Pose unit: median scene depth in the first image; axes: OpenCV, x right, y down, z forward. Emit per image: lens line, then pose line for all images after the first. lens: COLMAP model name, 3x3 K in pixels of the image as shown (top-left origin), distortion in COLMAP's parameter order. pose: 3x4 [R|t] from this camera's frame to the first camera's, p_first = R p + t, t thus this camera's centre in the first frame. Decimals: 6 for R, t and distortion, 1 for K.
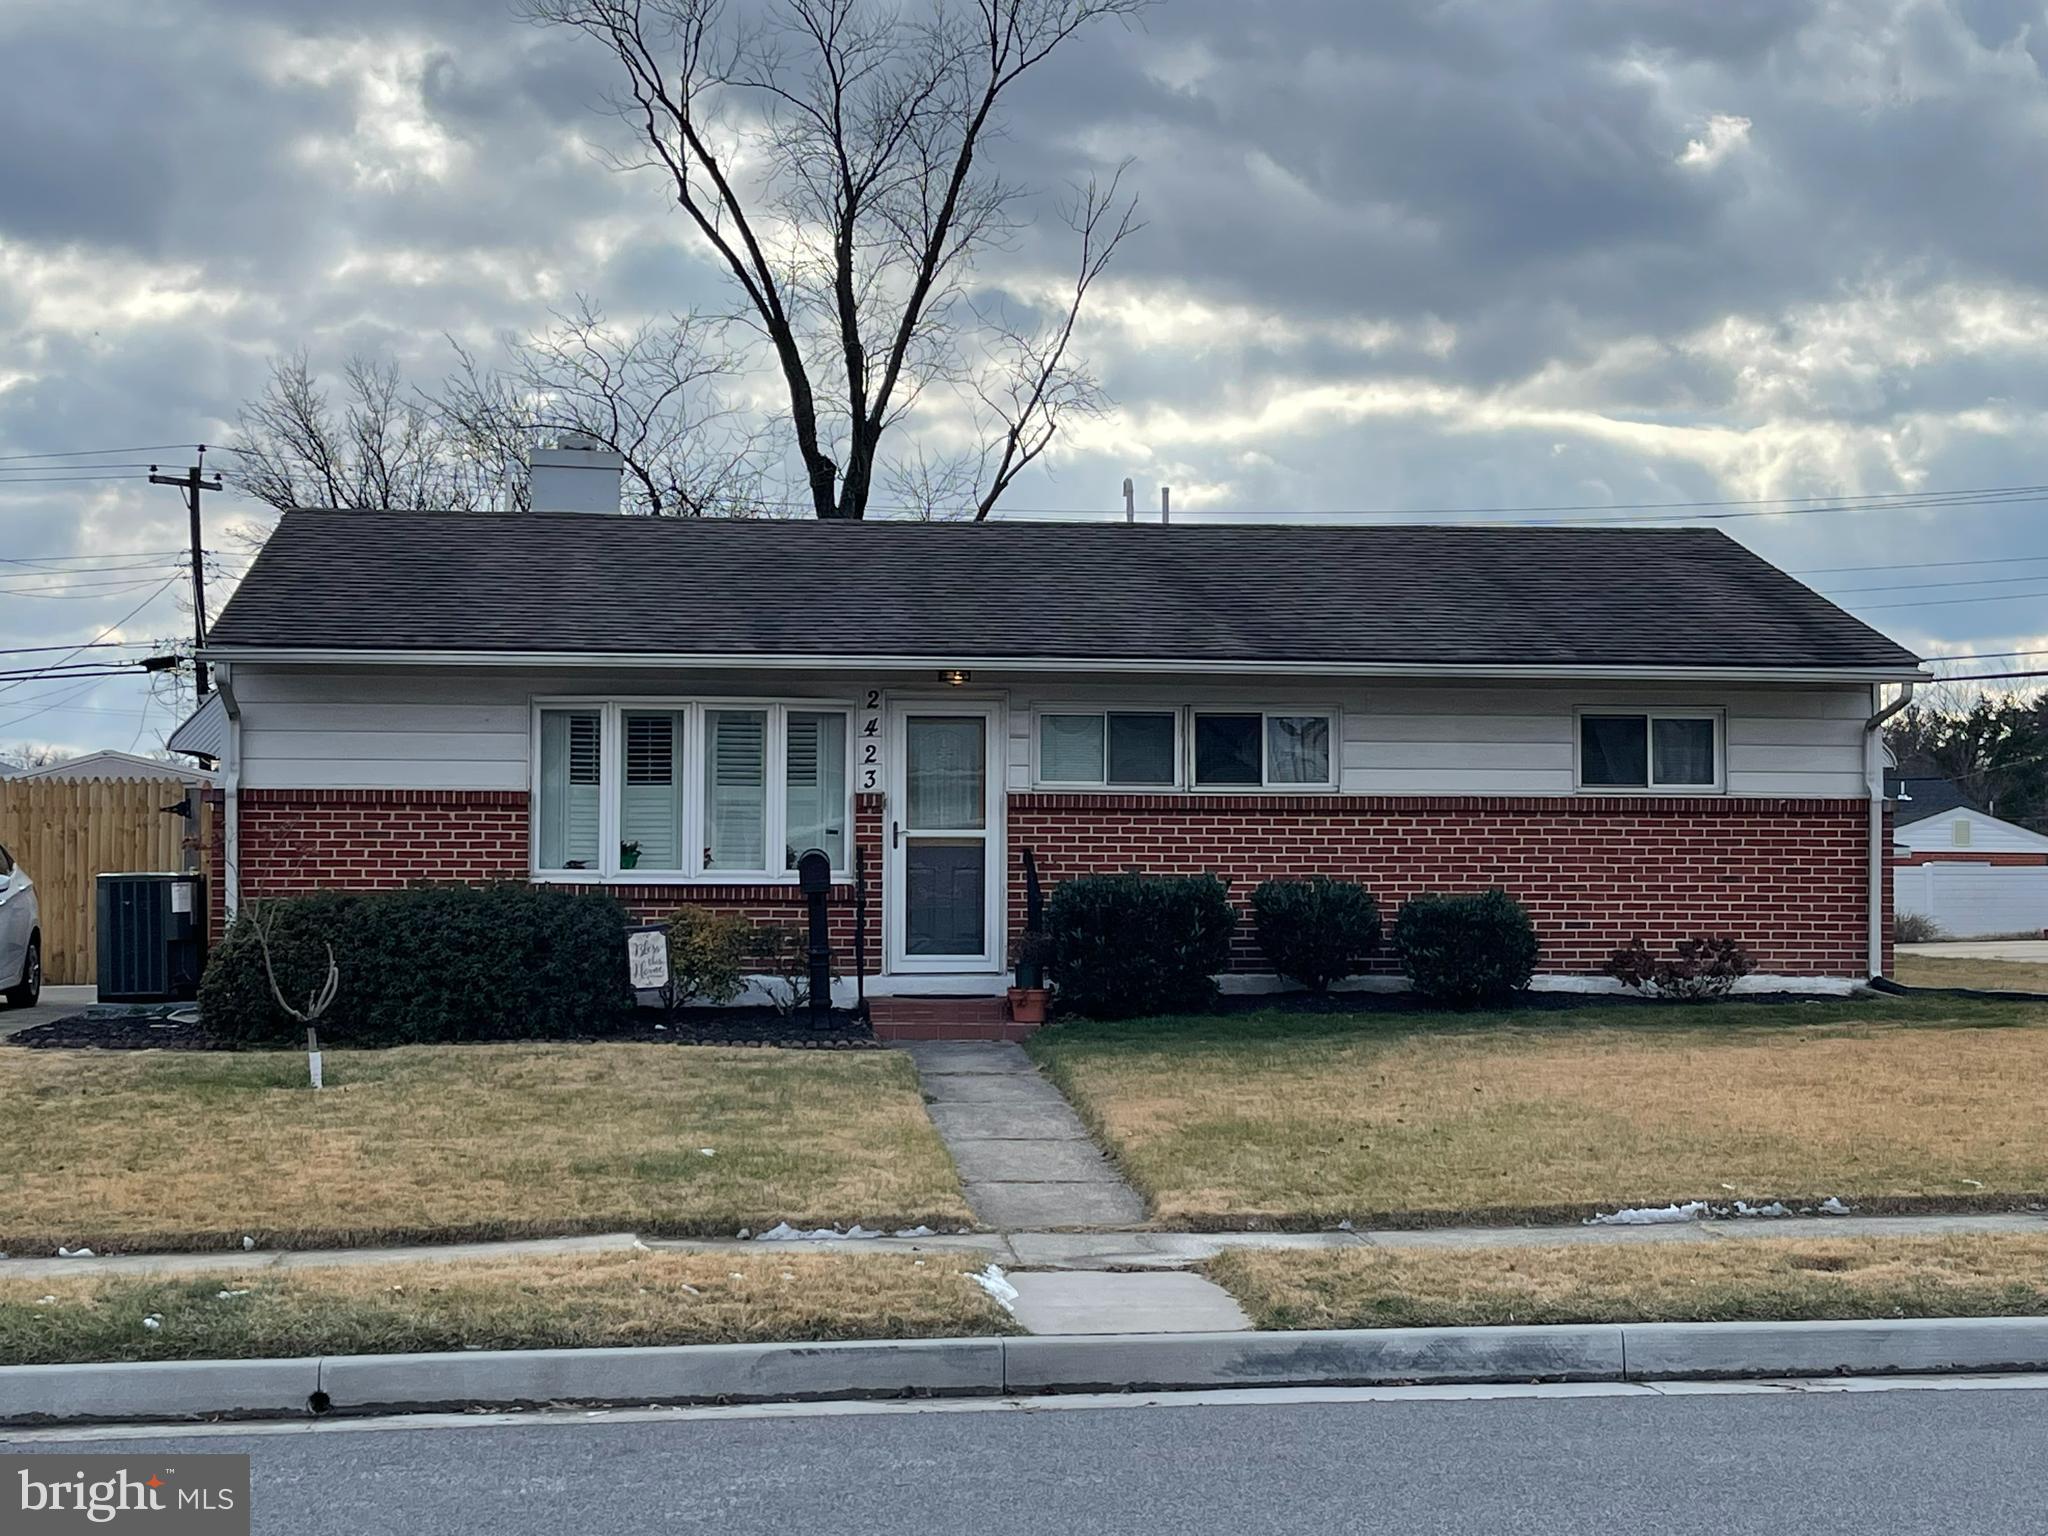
lens RADIAL K [[3097.5, 0, 1024.0], [0, 3097.5, 768.0], [0, 0, 1]] dist [0.006420, 0.006996]
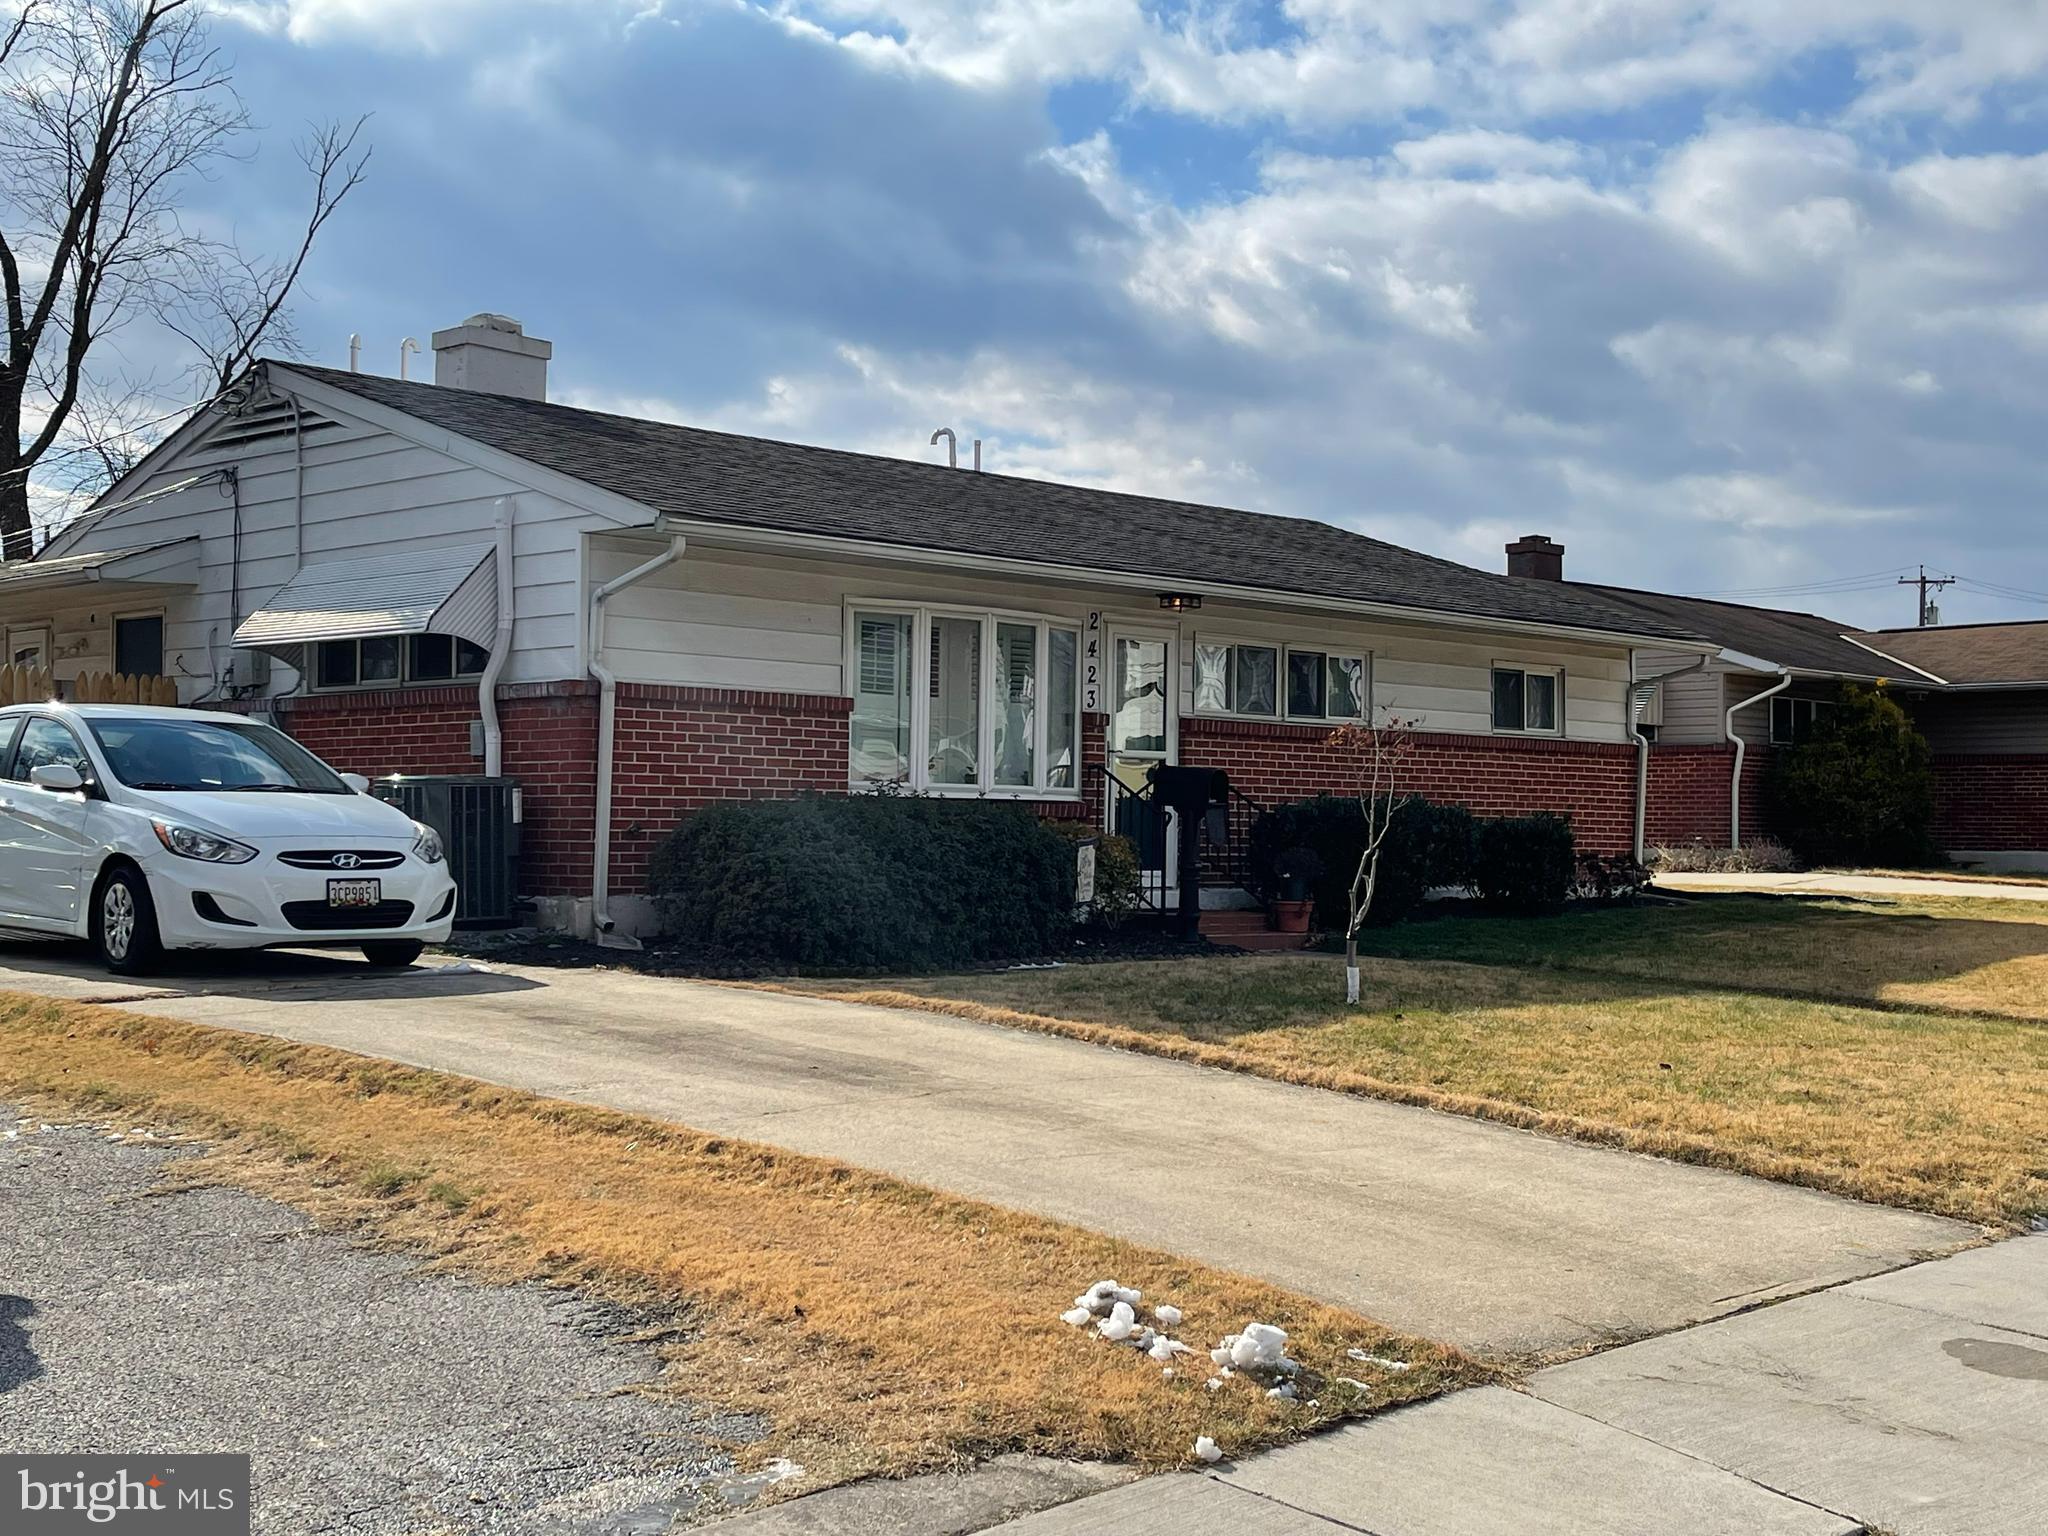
lens RADIAL K [[2630.6, 0, 1024.0], [0, 2630.6, 768.0], [0, 0, 1]] dist [-0.008484, -0.011520]
pose [[0.770072, 0.021373, 0.637599, -0.626573], [-0.027939, 0.999610, 0.000237, 0.027120], [-0.637345, -0.017996, 0.770369, 0.350072]]
